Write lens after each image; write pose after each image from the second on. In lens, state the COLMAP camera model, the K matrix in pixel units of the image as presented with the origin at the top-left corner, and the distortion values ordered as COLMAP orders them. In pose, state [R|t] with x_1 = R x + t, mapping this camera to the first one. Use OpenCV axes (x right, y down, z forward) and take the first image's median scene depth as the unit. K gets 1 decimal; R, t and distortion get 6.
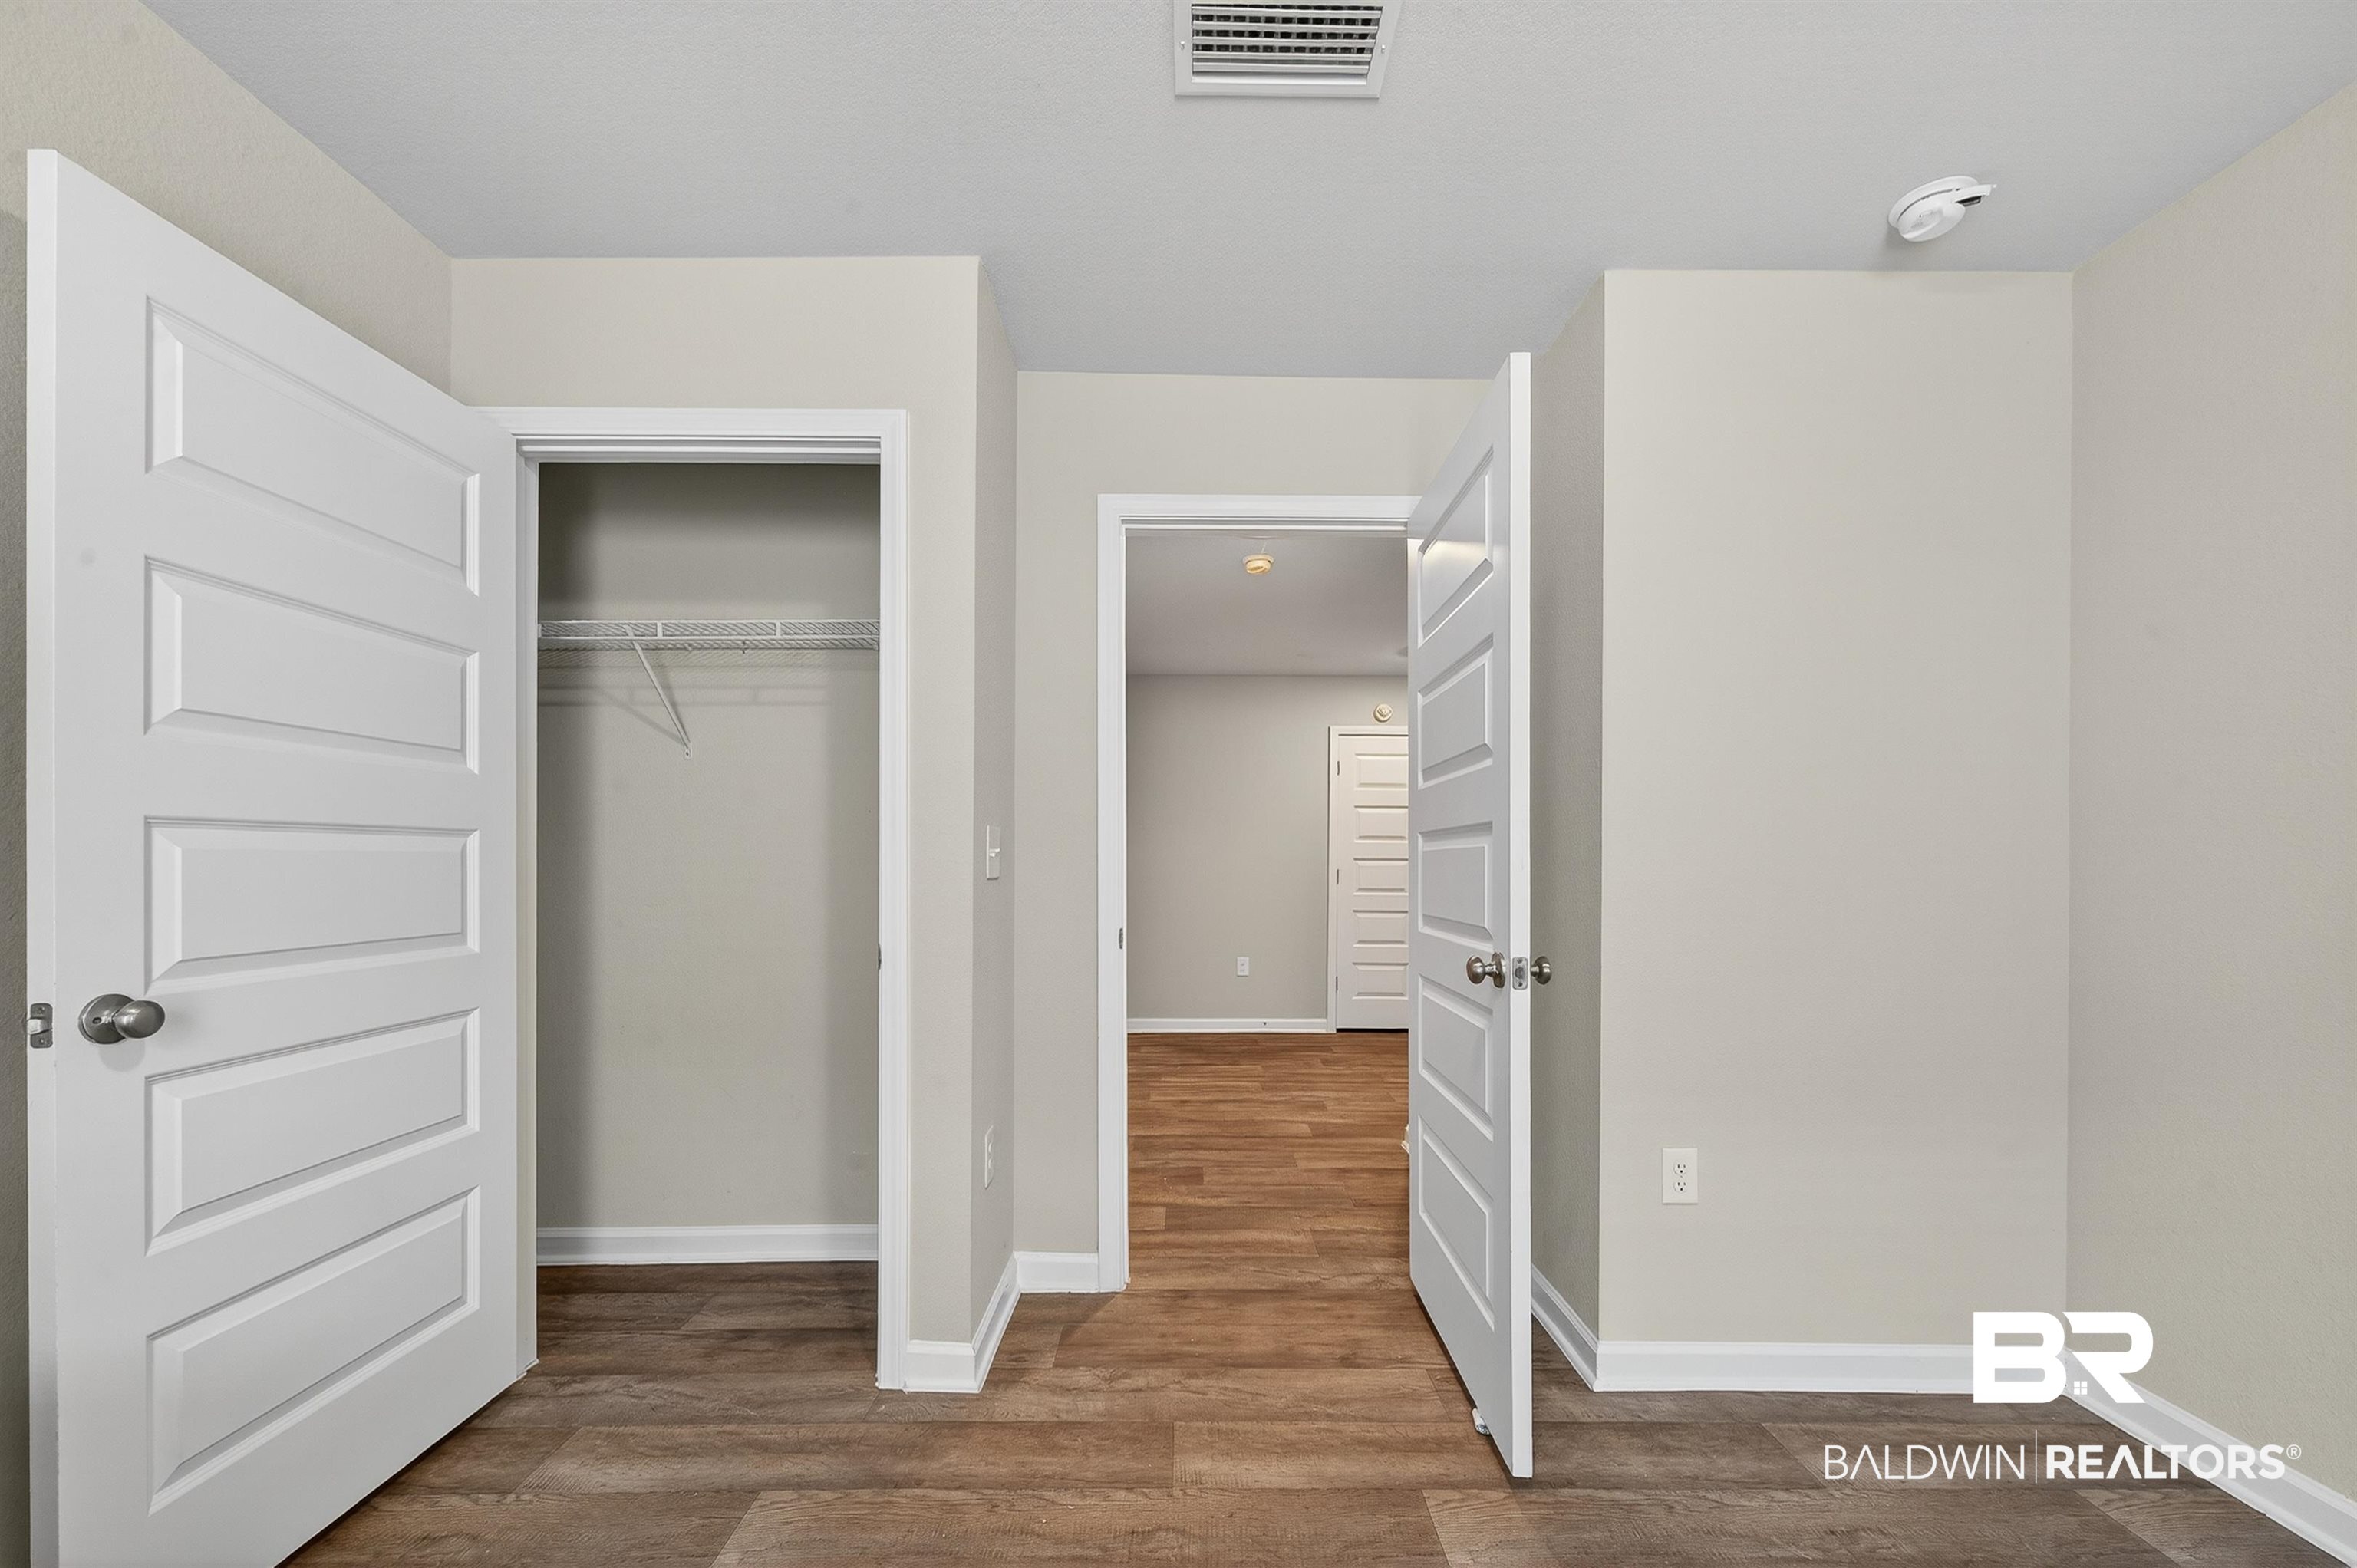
lens RADIAL K [[954.6, 0, 1168.8], [0, 954.6, 861.4], [0, 0, 1]] dist [0.001246, -0.000093]
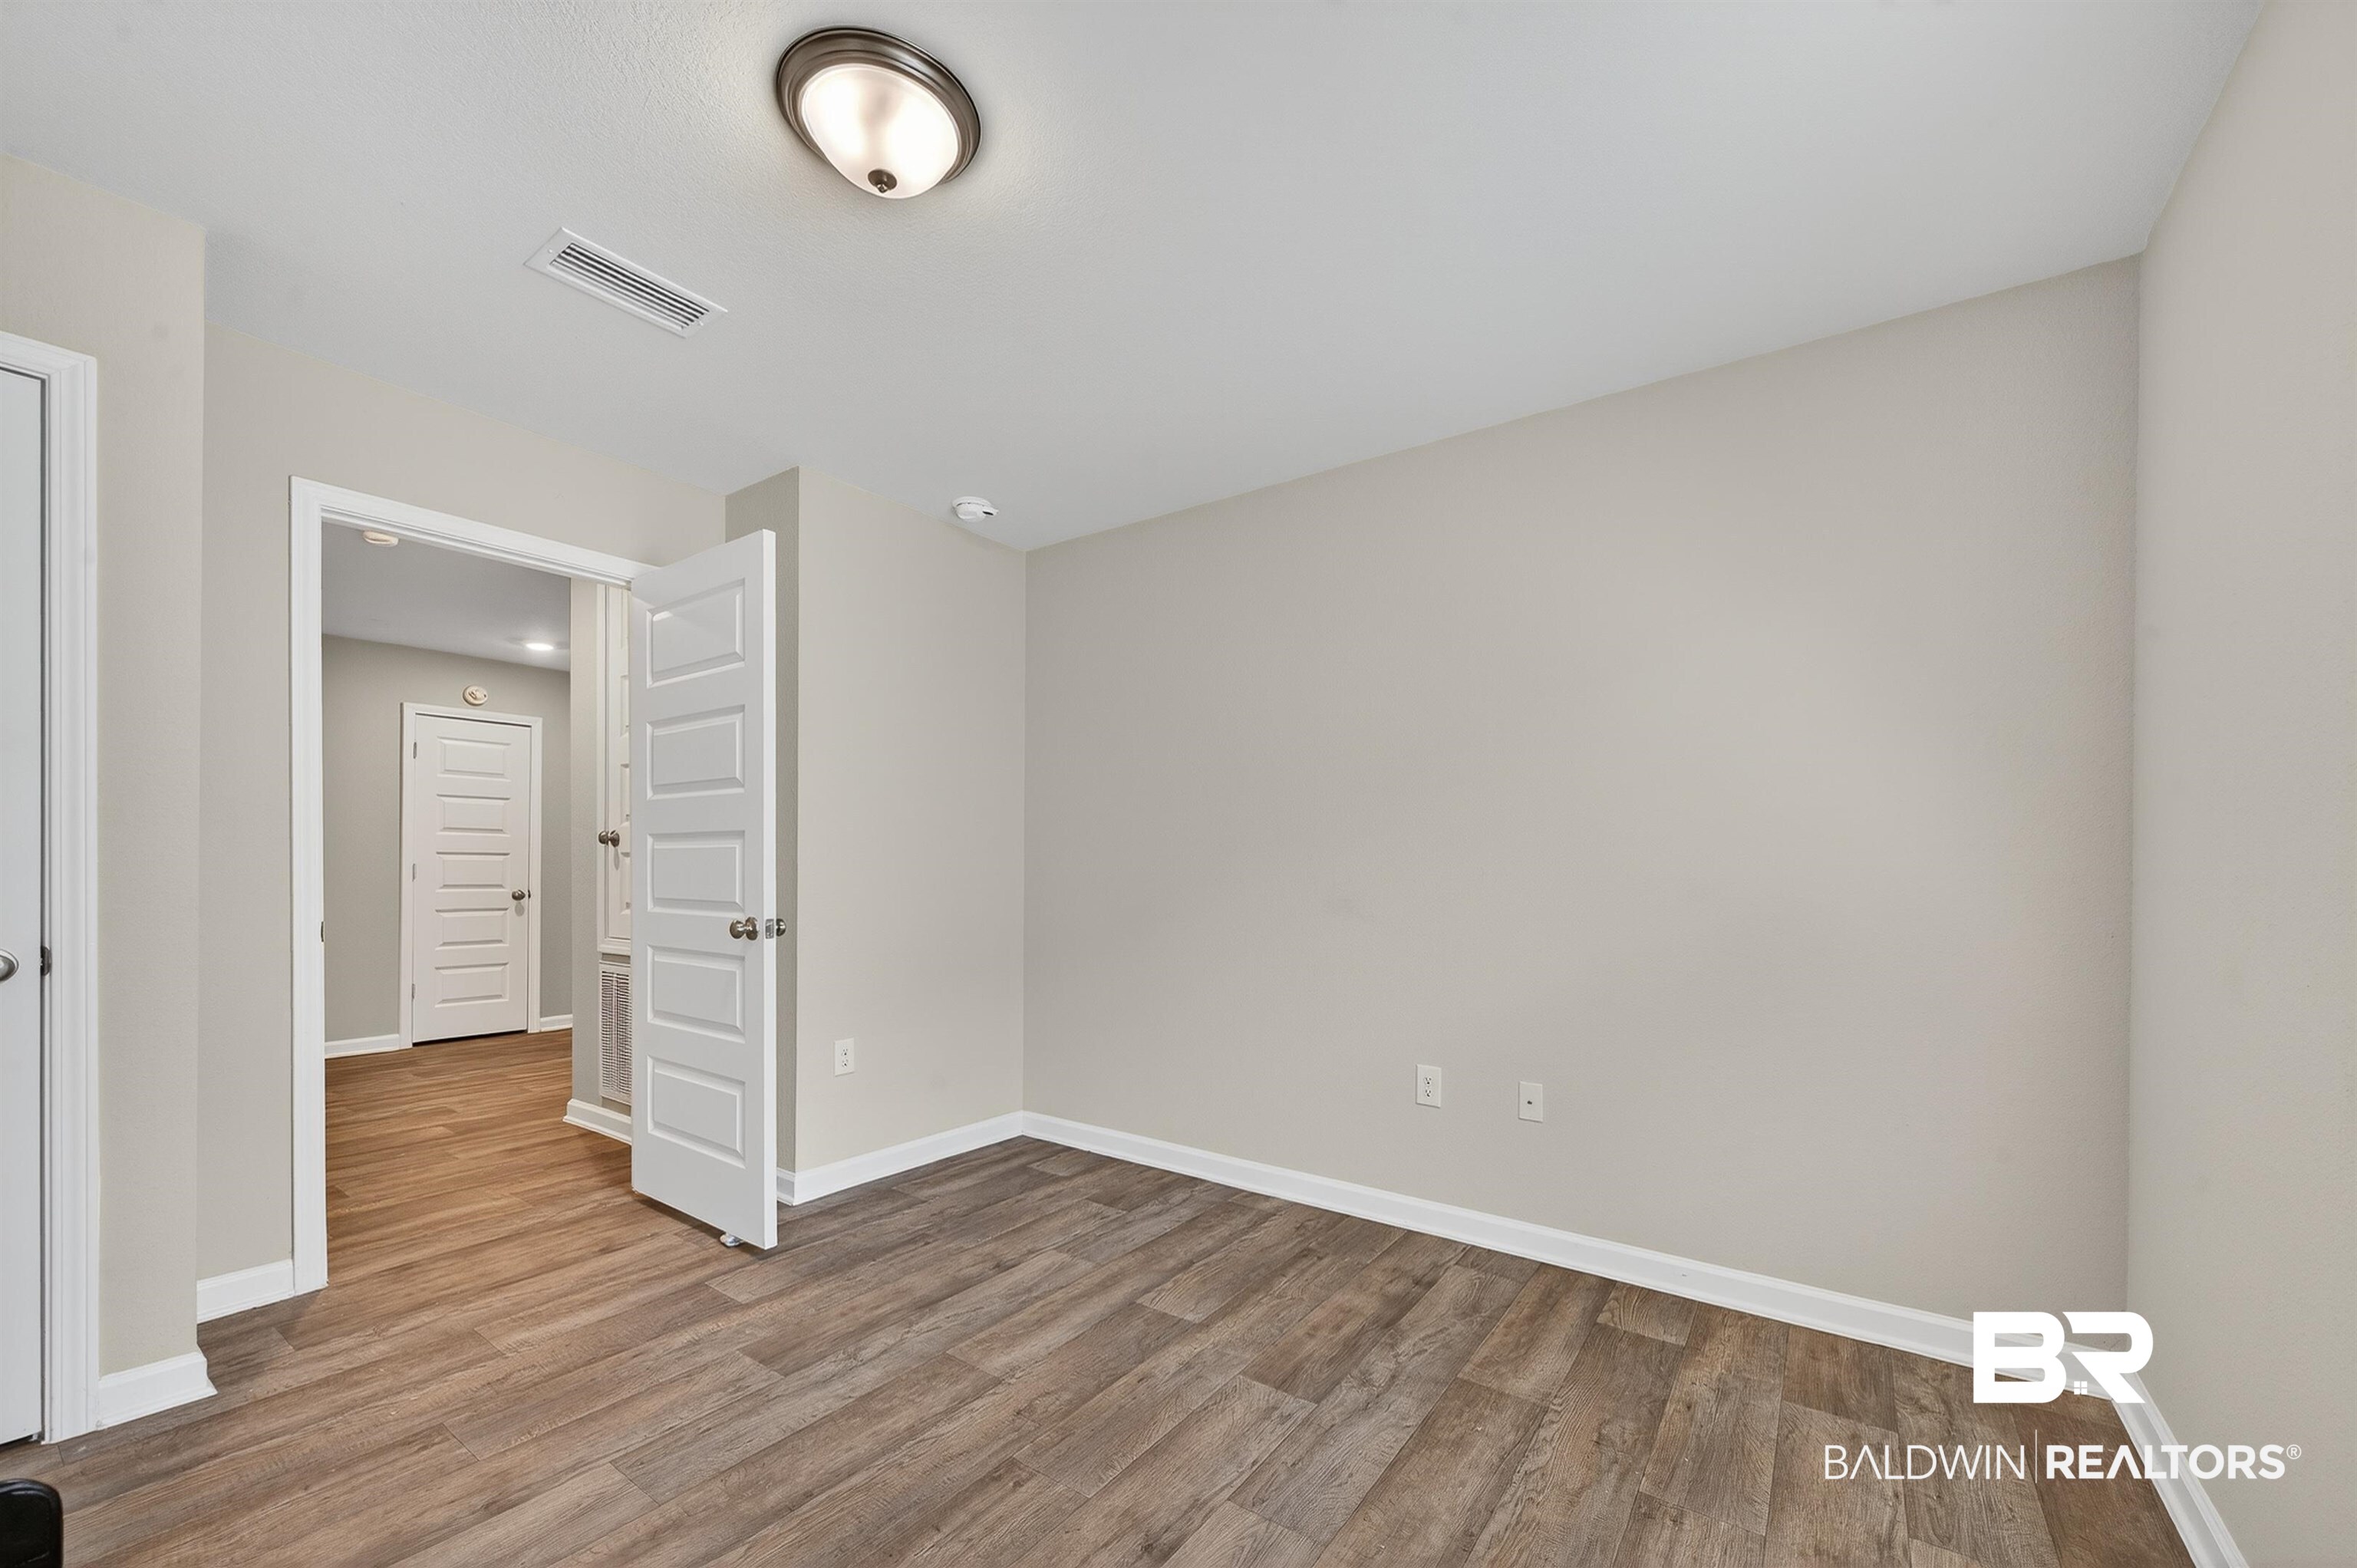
lens RADIAL K [[954.6, 0, 1168.8], [0, 954.6, 861.4], [0, 0, 1]] dist [0.001246, -0.000093]
pose [[0.607456, 0.001093, 0.794352, -0.381806], [-0.004935, 0.999985, 0.002397, -0.000487], [-0.794338, -0.005376, 0.607452, -0.374267]]
